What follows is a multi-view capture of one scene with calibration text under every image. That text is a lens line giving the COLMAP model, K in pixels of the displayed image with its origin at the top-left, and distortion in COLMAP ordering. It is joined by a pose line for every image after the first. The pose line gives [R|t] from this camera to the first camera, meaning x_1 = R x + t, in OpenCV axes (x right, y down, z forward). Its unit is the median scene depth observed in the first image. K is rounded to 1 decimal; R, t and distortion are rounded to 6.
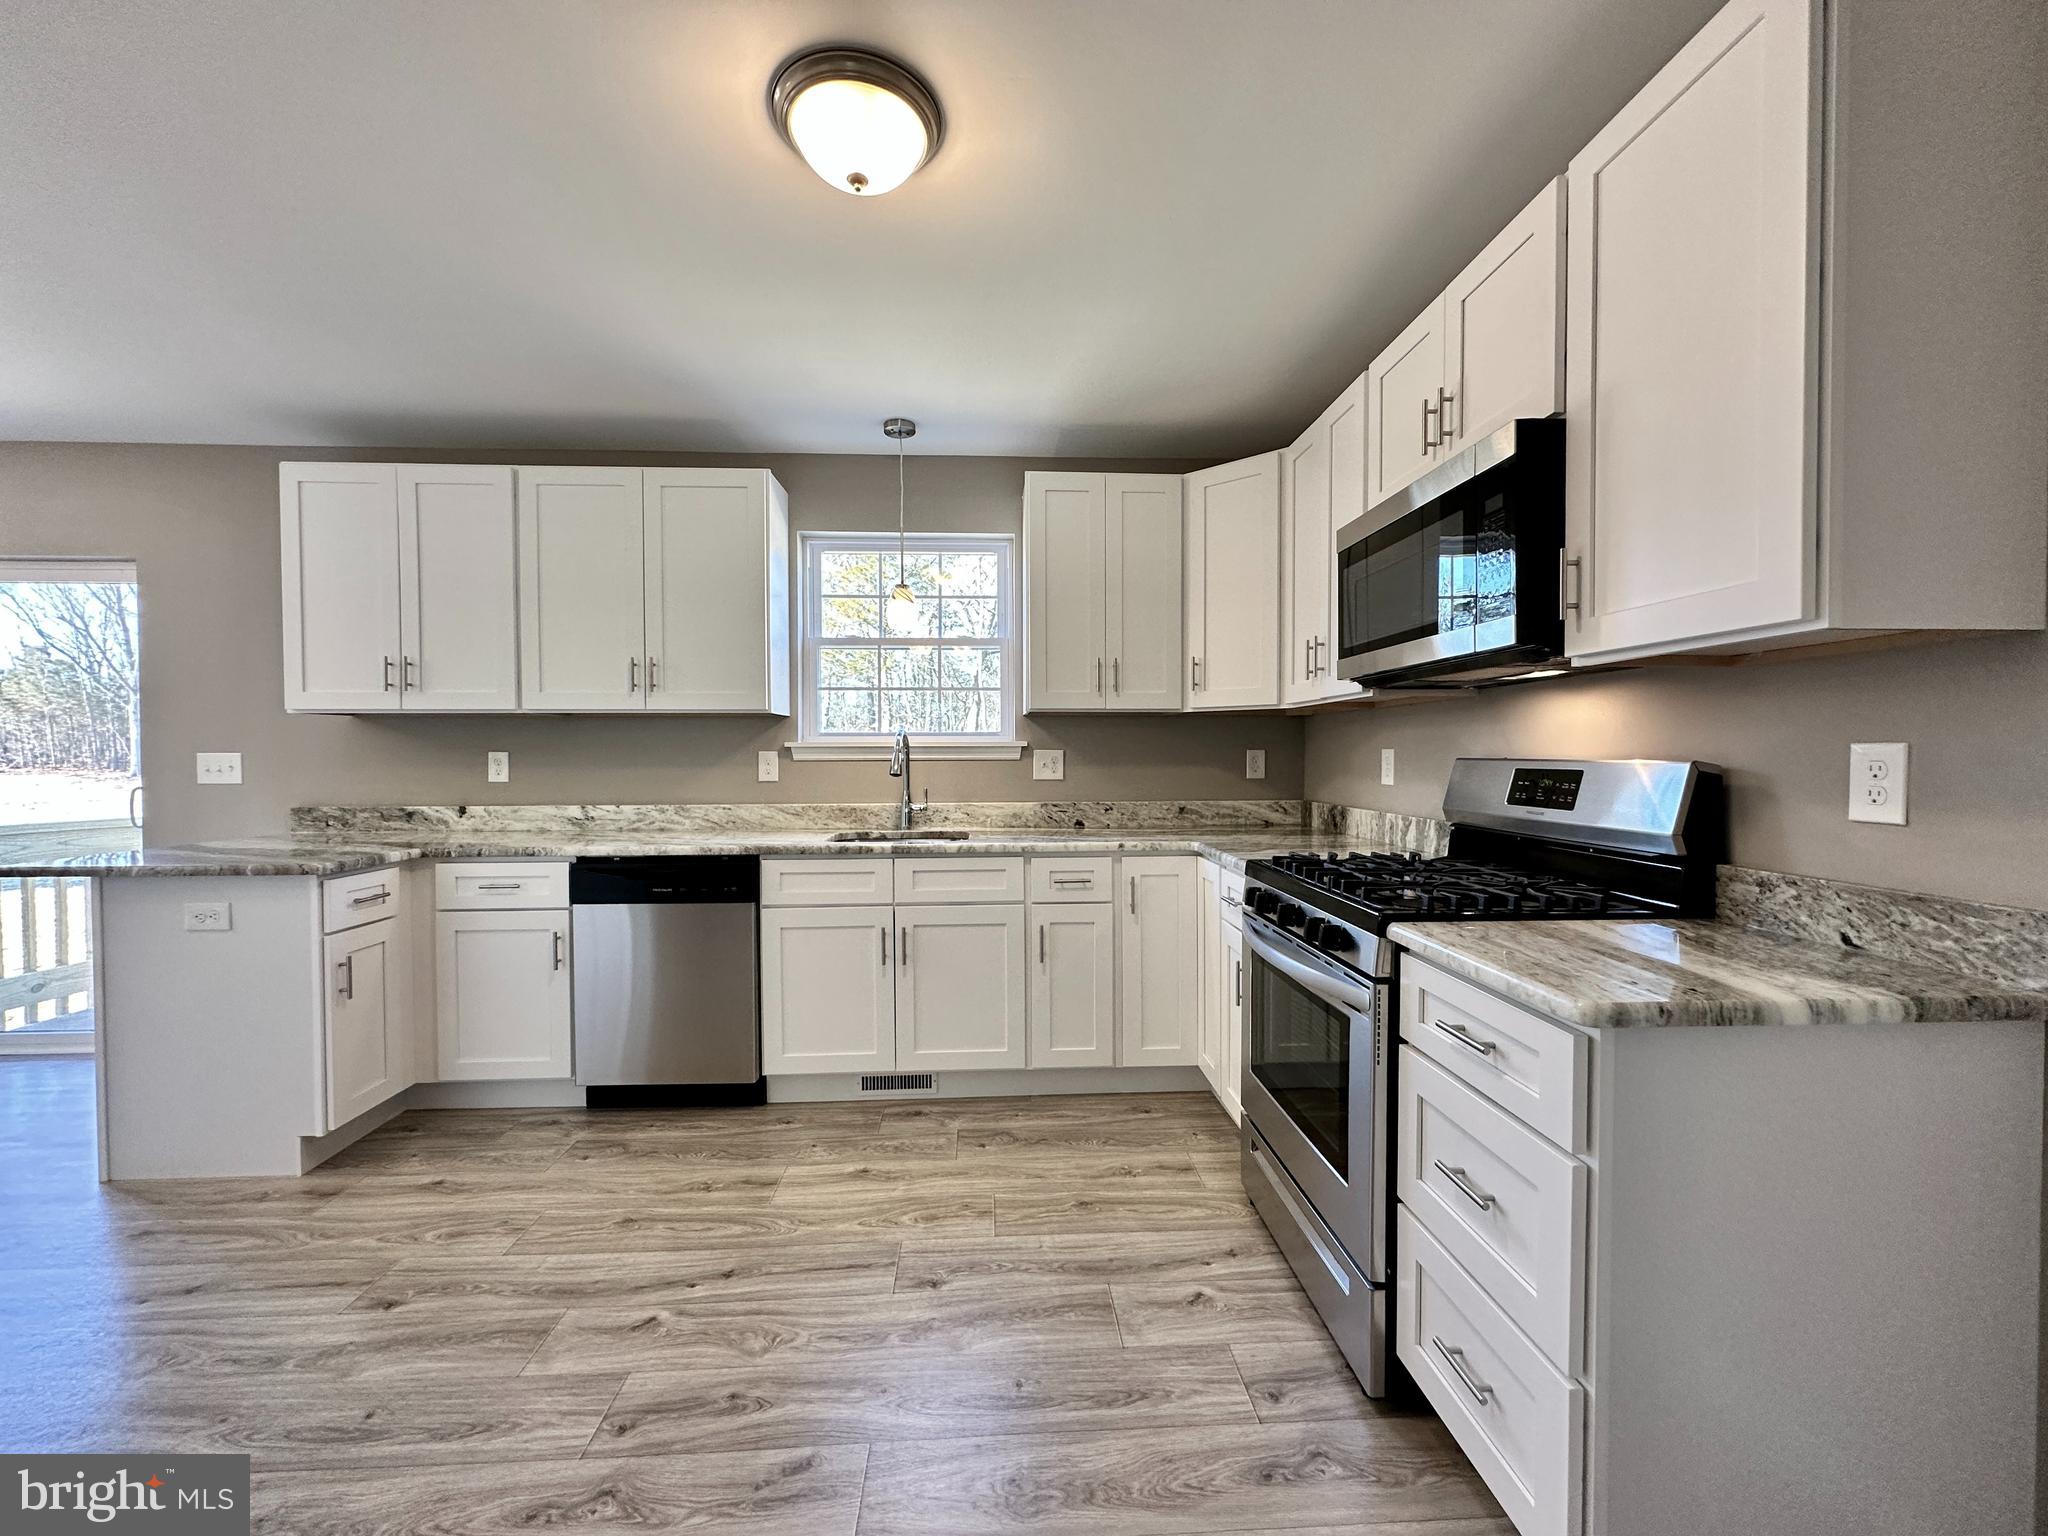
lens RADIAL K [[816.5, 0, 1024.0], [0, 816.5, 768.0], [0, 0, 1]] dist [0.000054, 0.000164]
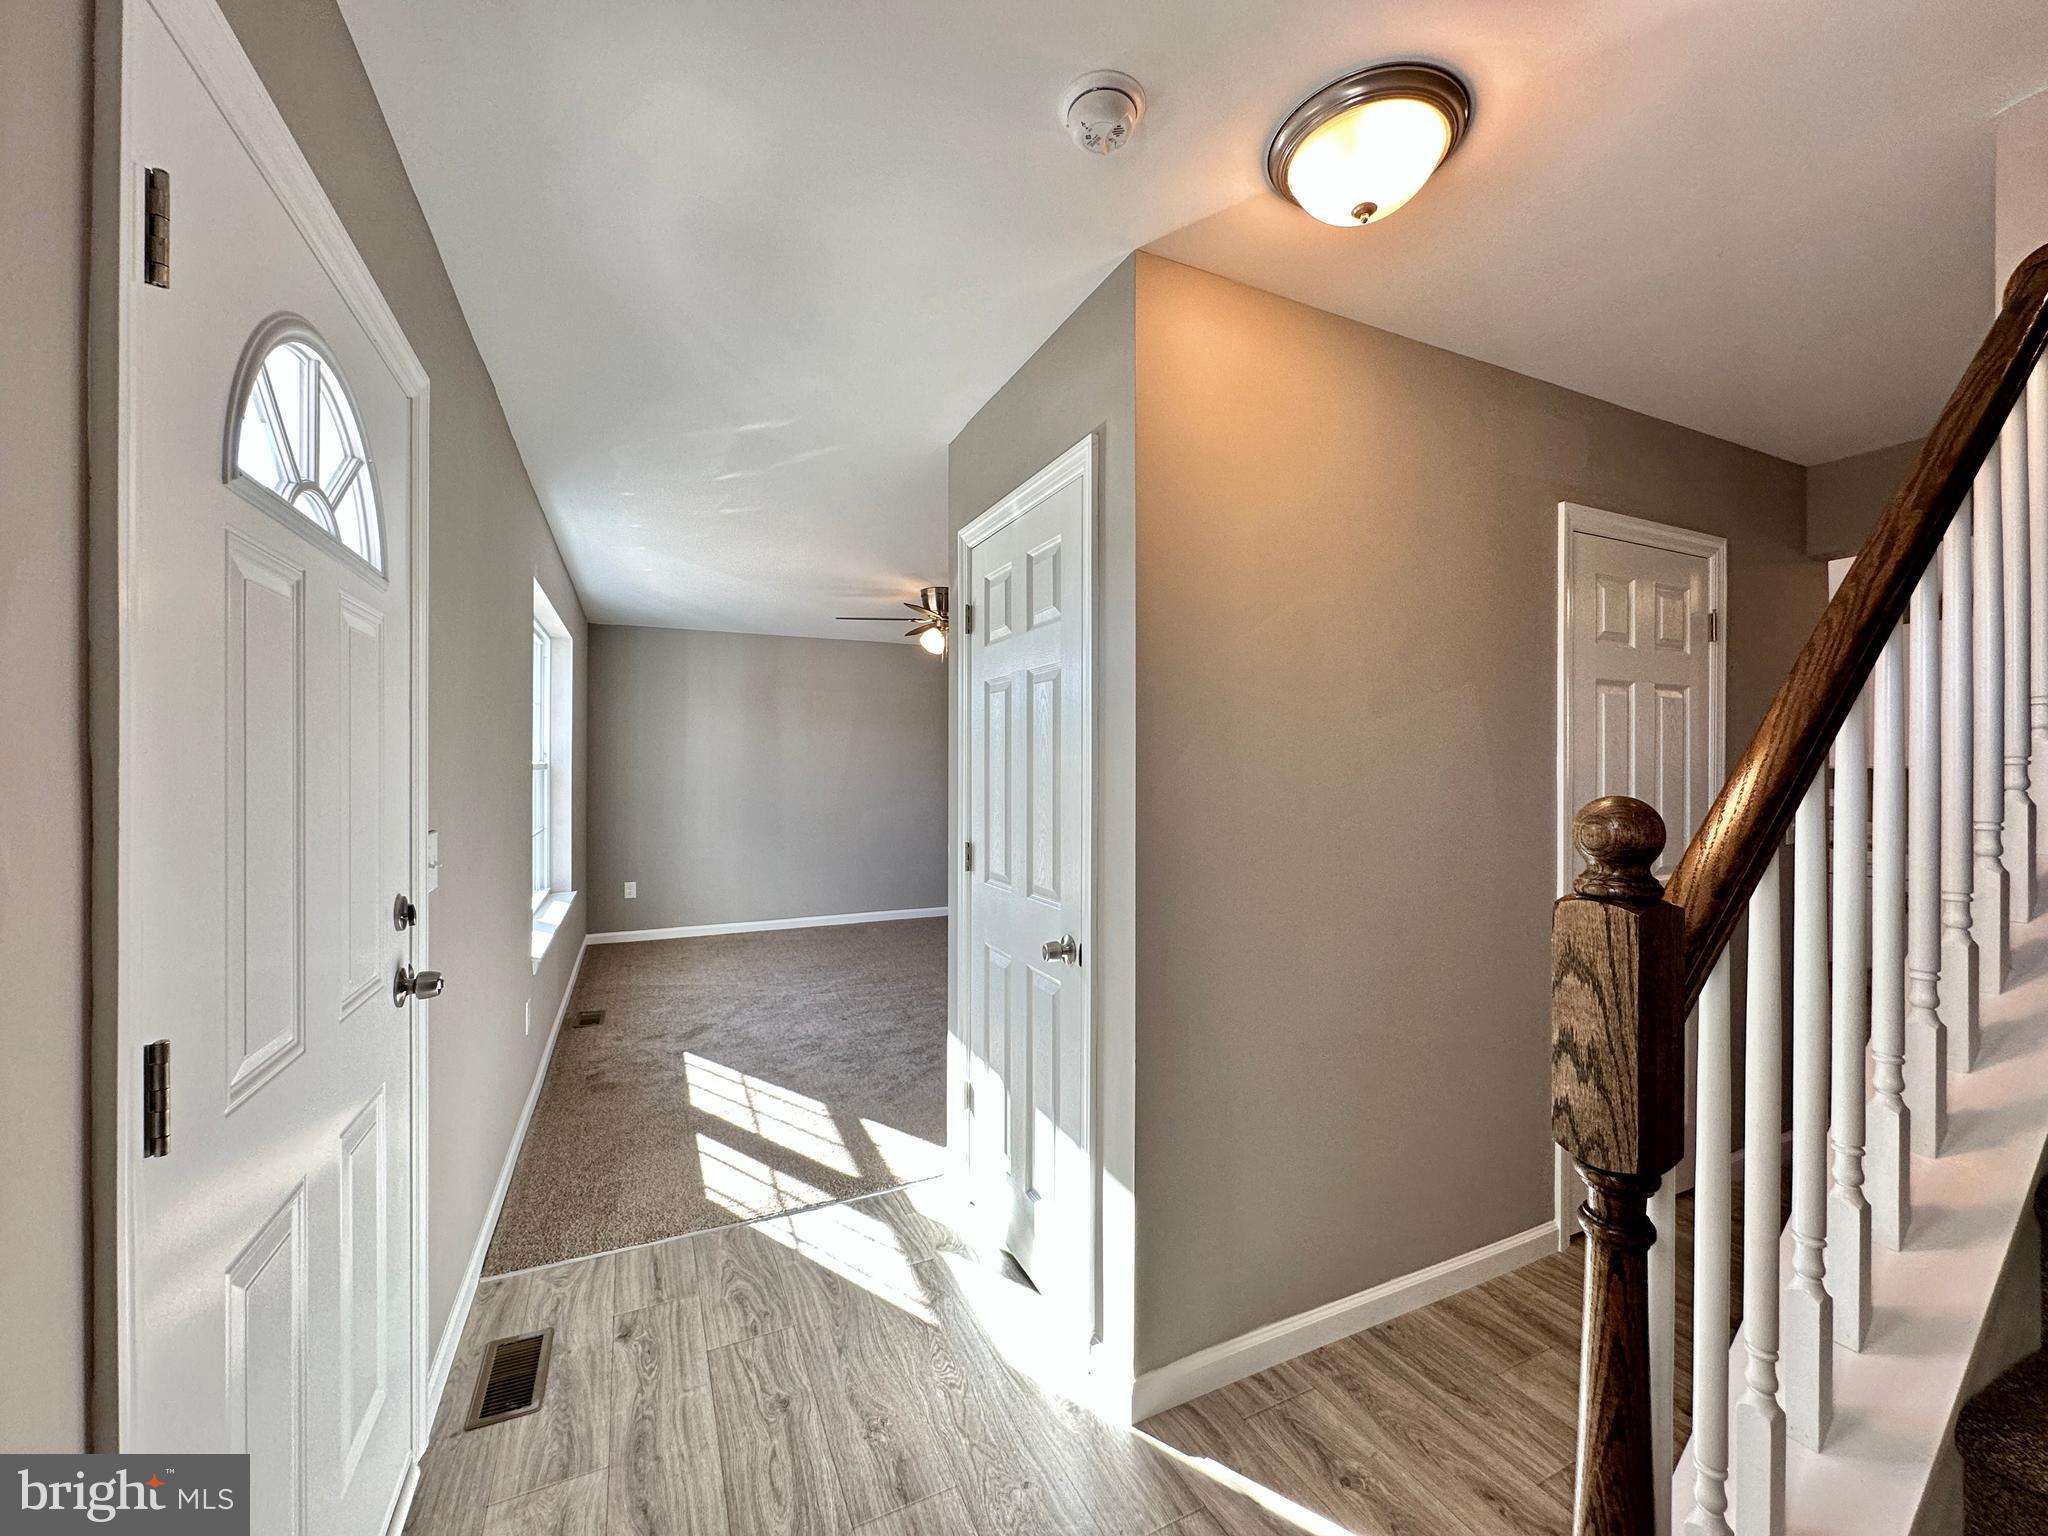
lens RADIAL K [[816.5, 0, 1024.0], [0, 816.5, 768.0], [0, 0, 1]] dist [0.000054, 0.000164]
pose [[0.384763, -0.000688, -0.923015, 0.426726], [-0.018943, 0.999783, -0.008641, -0.094731], [0.922821, 0.020809, 0.384666, 1.055962]]
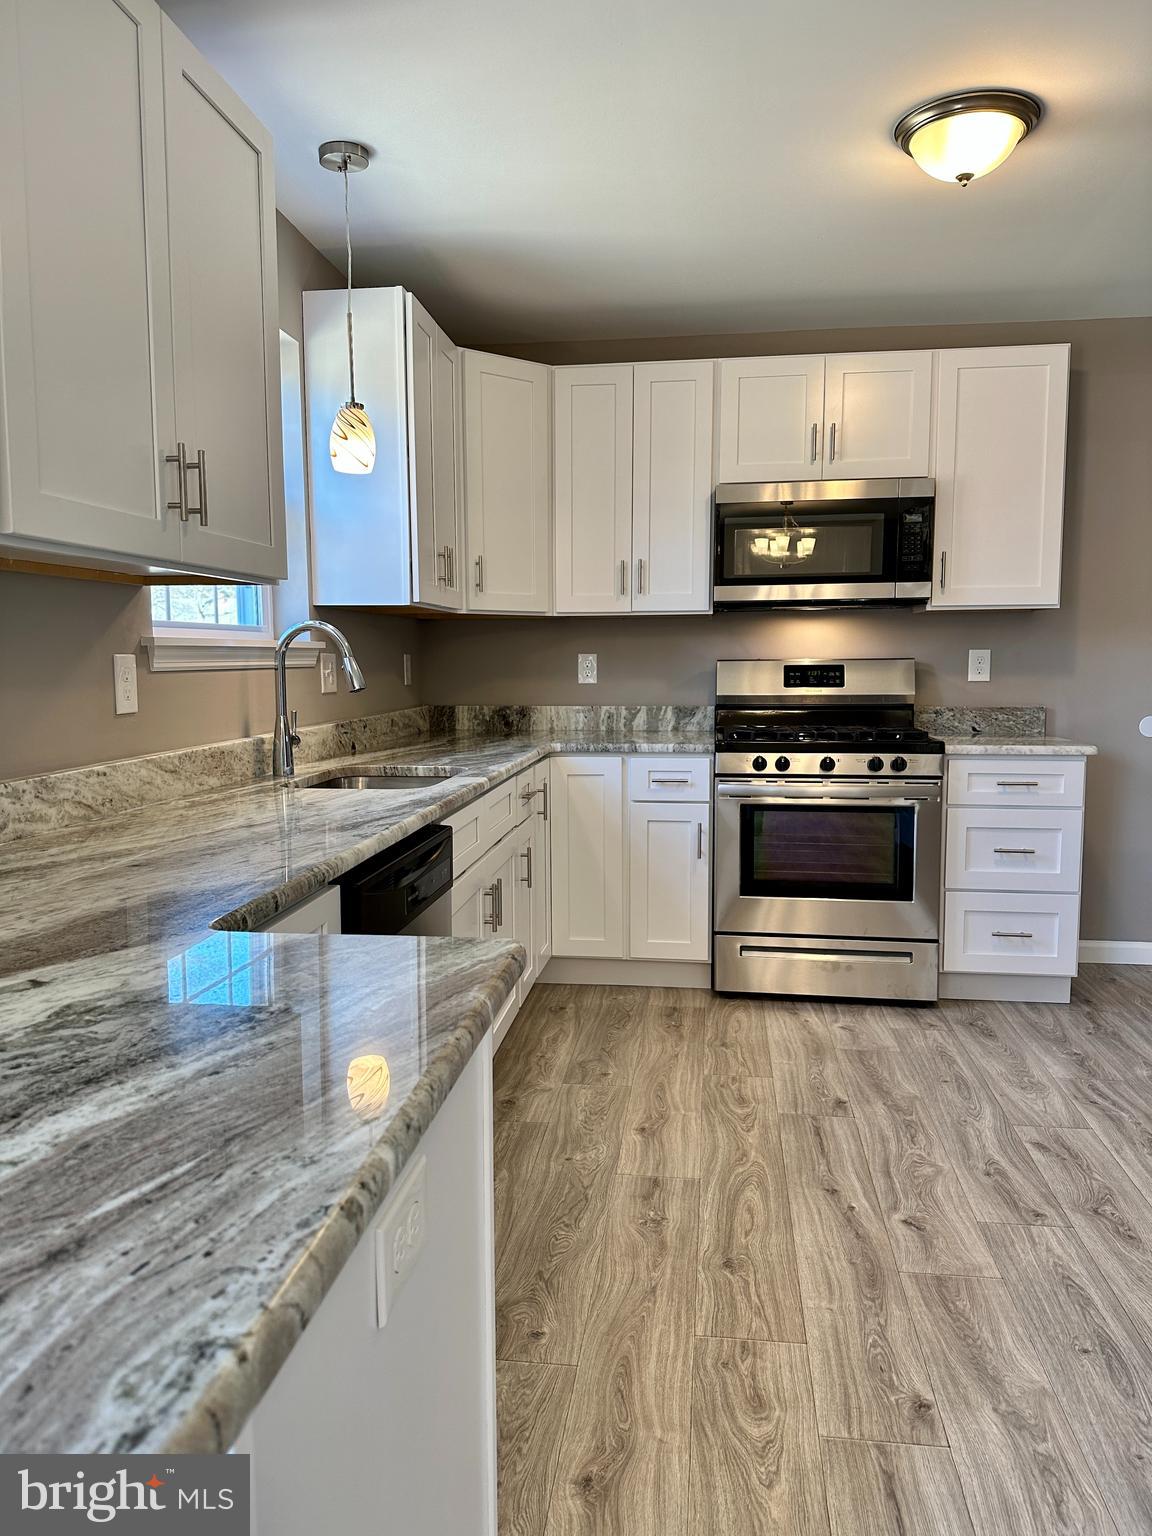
lens RADIAL K [[1067.4, 0, 576.0], [0, 1067.4, 768.0], [0, 0, 1]] dist [0.025477, -0.047778]
pose [[0.184230, -0.101797, 0.977597, -1.715613], [0.023749, 0.994793, 0.099112, -0.017512], [-0.982596, 0.004958, 0.185688, 1.124040]]
